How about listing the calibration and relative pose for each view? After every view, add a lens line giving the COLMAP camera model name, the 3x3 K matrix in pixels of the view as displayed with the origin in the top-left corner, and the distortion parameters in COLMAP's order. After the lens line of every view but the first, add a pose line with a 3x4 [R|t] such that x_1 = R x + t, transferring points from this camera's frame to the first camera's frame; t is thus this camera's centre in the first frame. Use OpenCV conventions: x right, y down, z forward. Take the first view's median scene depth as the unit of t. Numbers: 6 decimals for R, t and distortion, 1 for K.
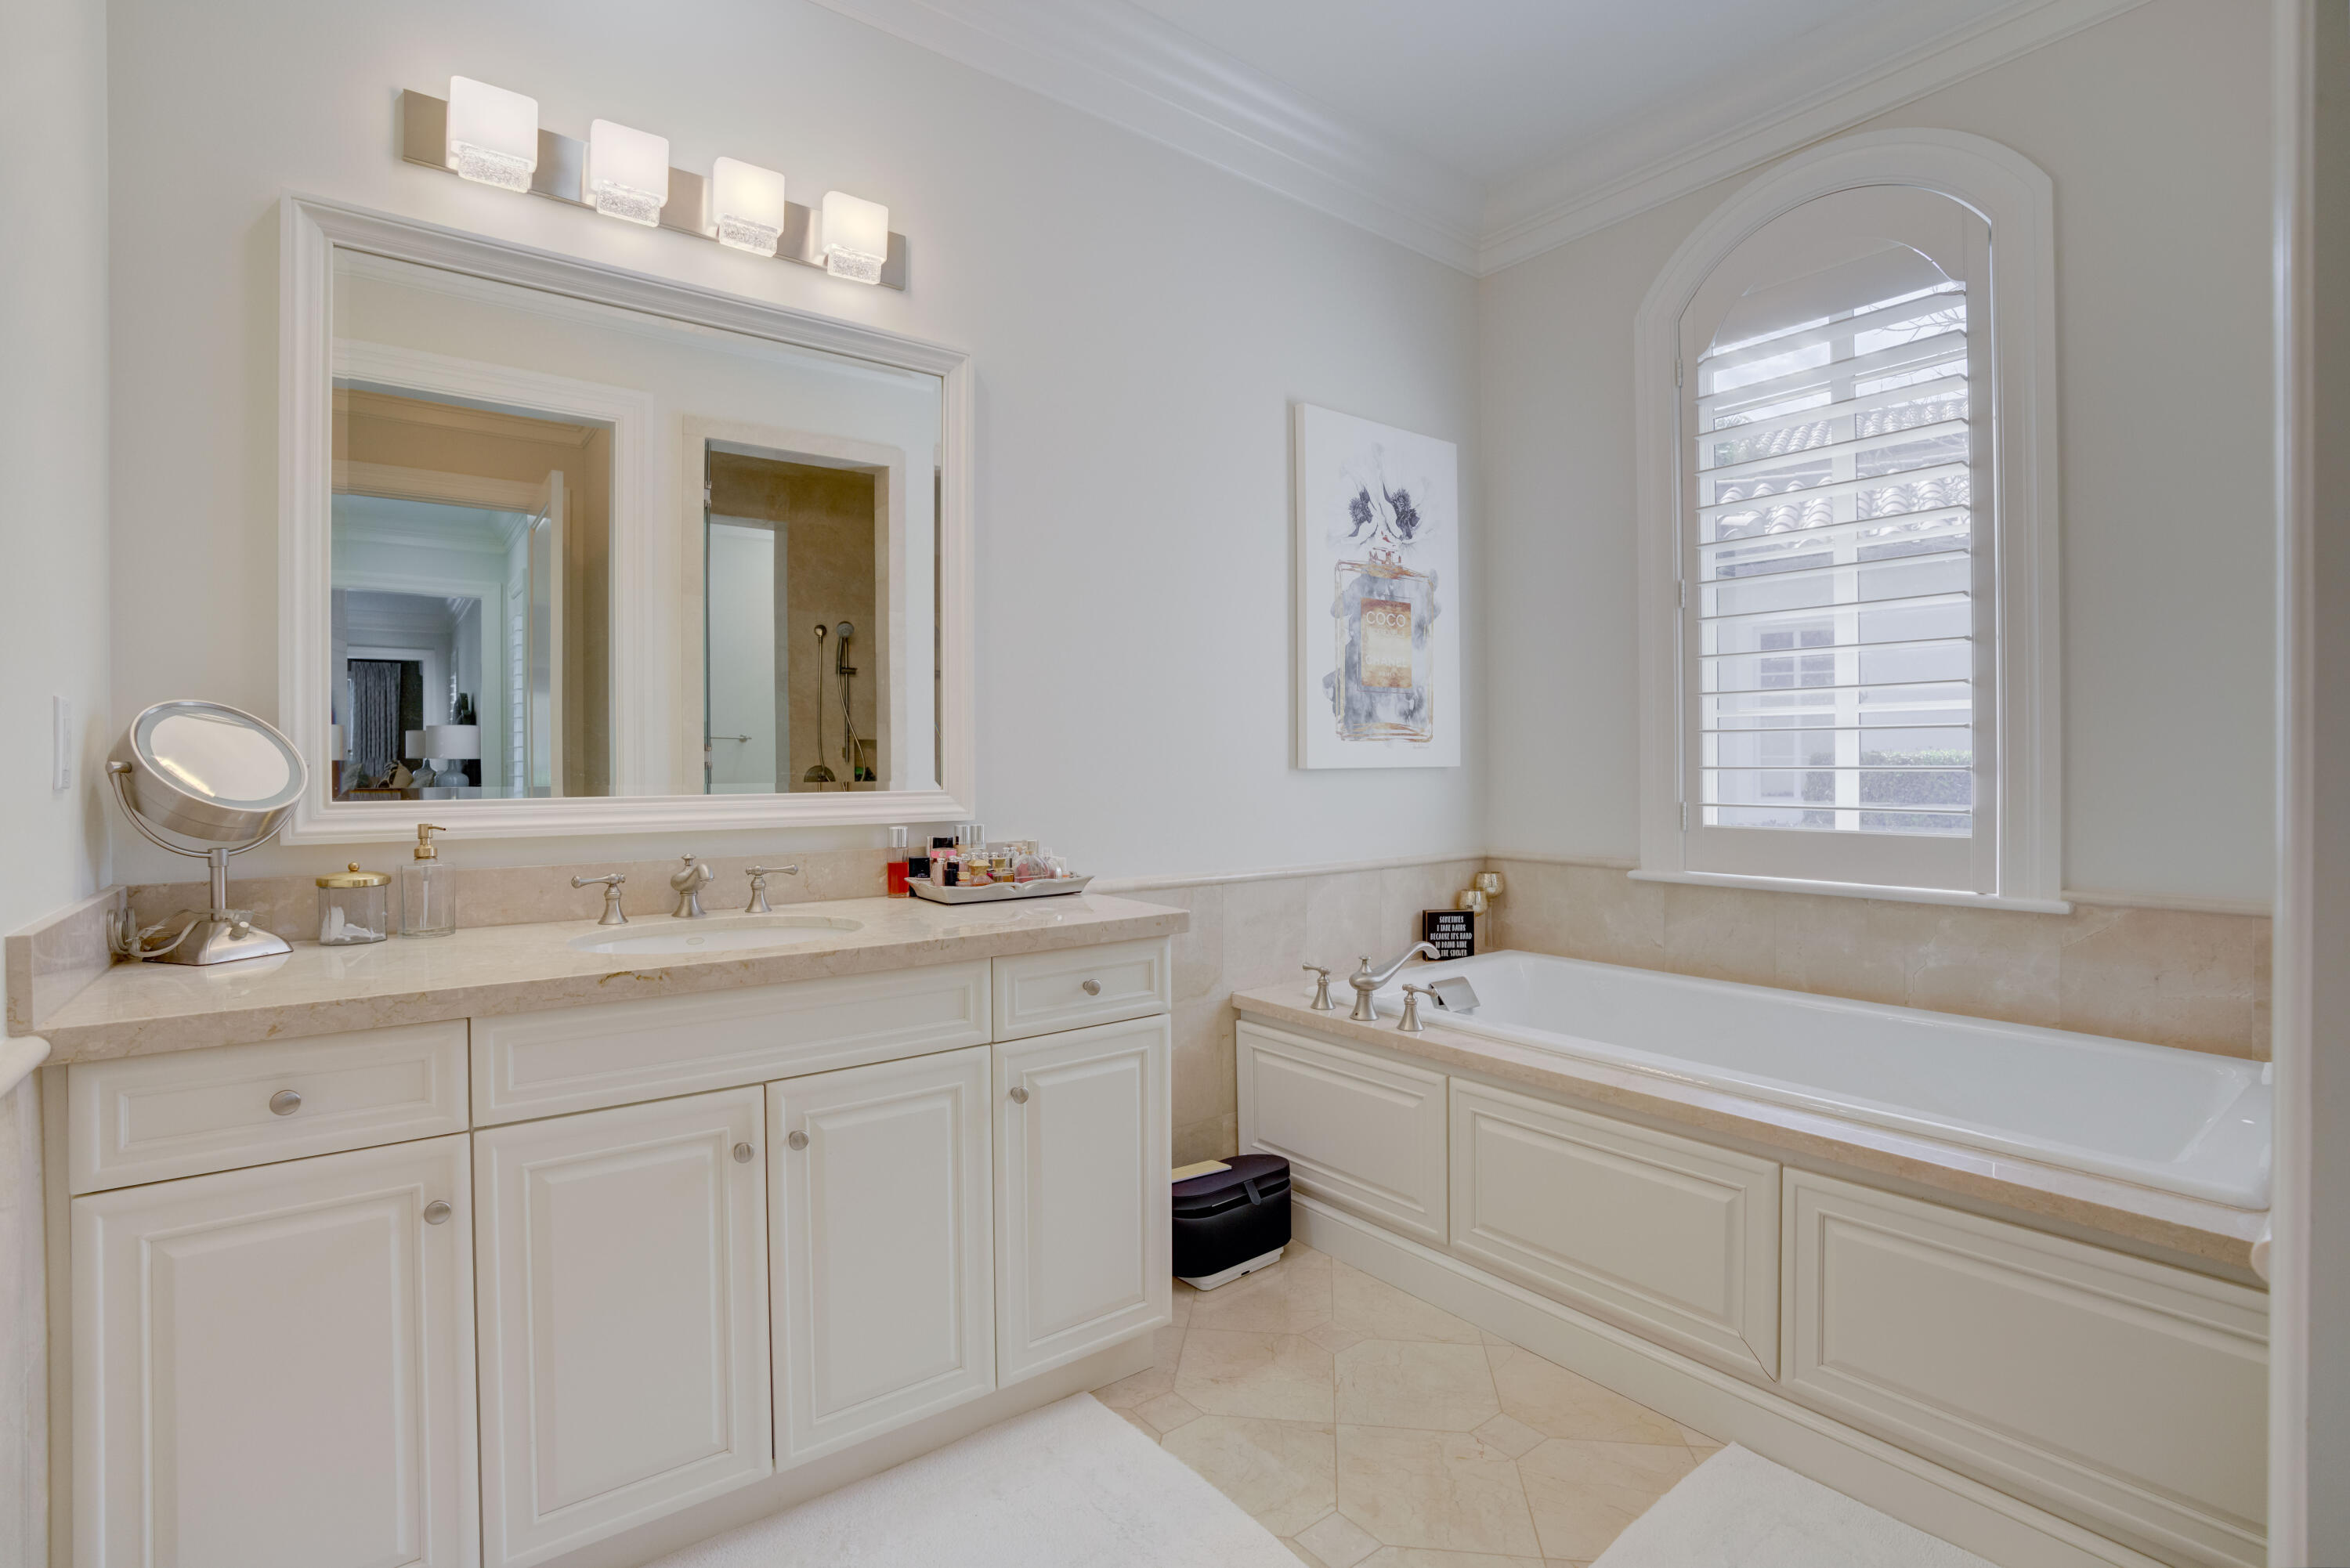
lens RADIAL K [[1074.1, 0, 1175.0], [0, 1074.1, 778.2], [0, 0, 1]] dist [-0.061980, 0.019255]
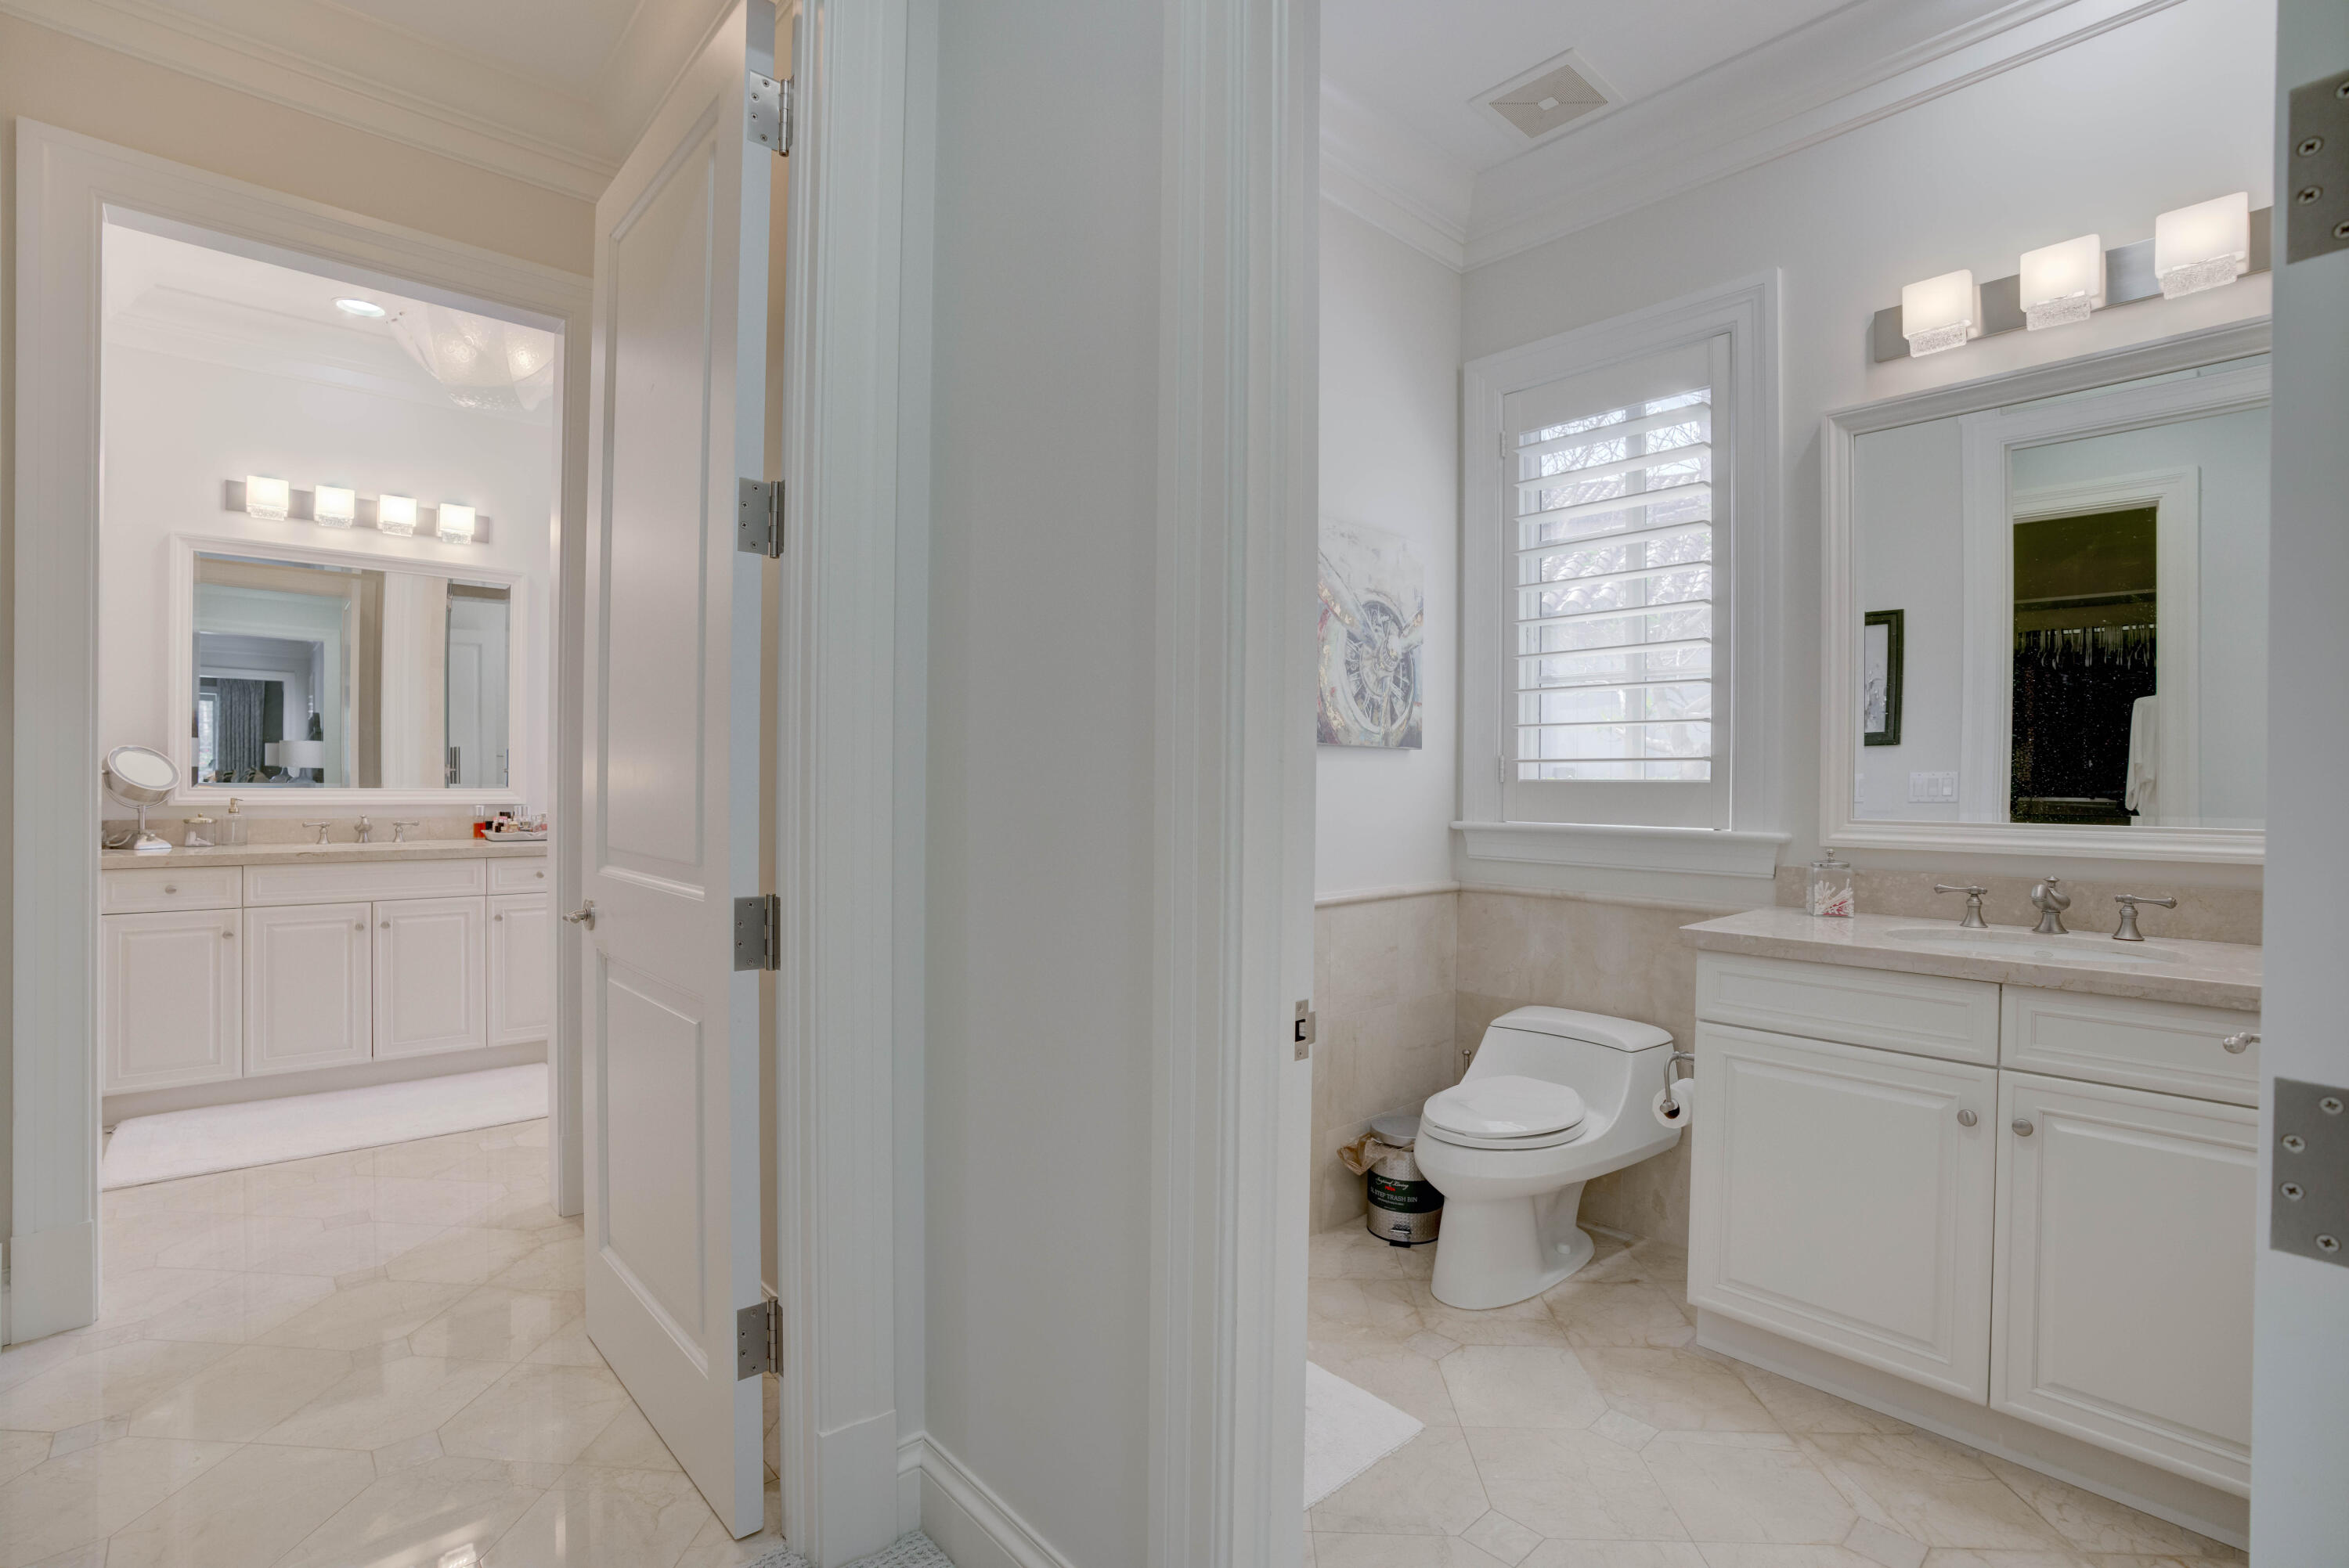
lens RADIAL K [[1073.6, 0, 1181.4], [0, 1073.6, 790.8], [0, 0, 1]] dist [-0.061980, 0.019255]
pose [[0.996821, 0.011694, 0.078812, 1.188083], [-0.011358, 0.999924, -0.004713, 0.013920], [-0.078861, 0.003803, 0.996878, -1.439739]]
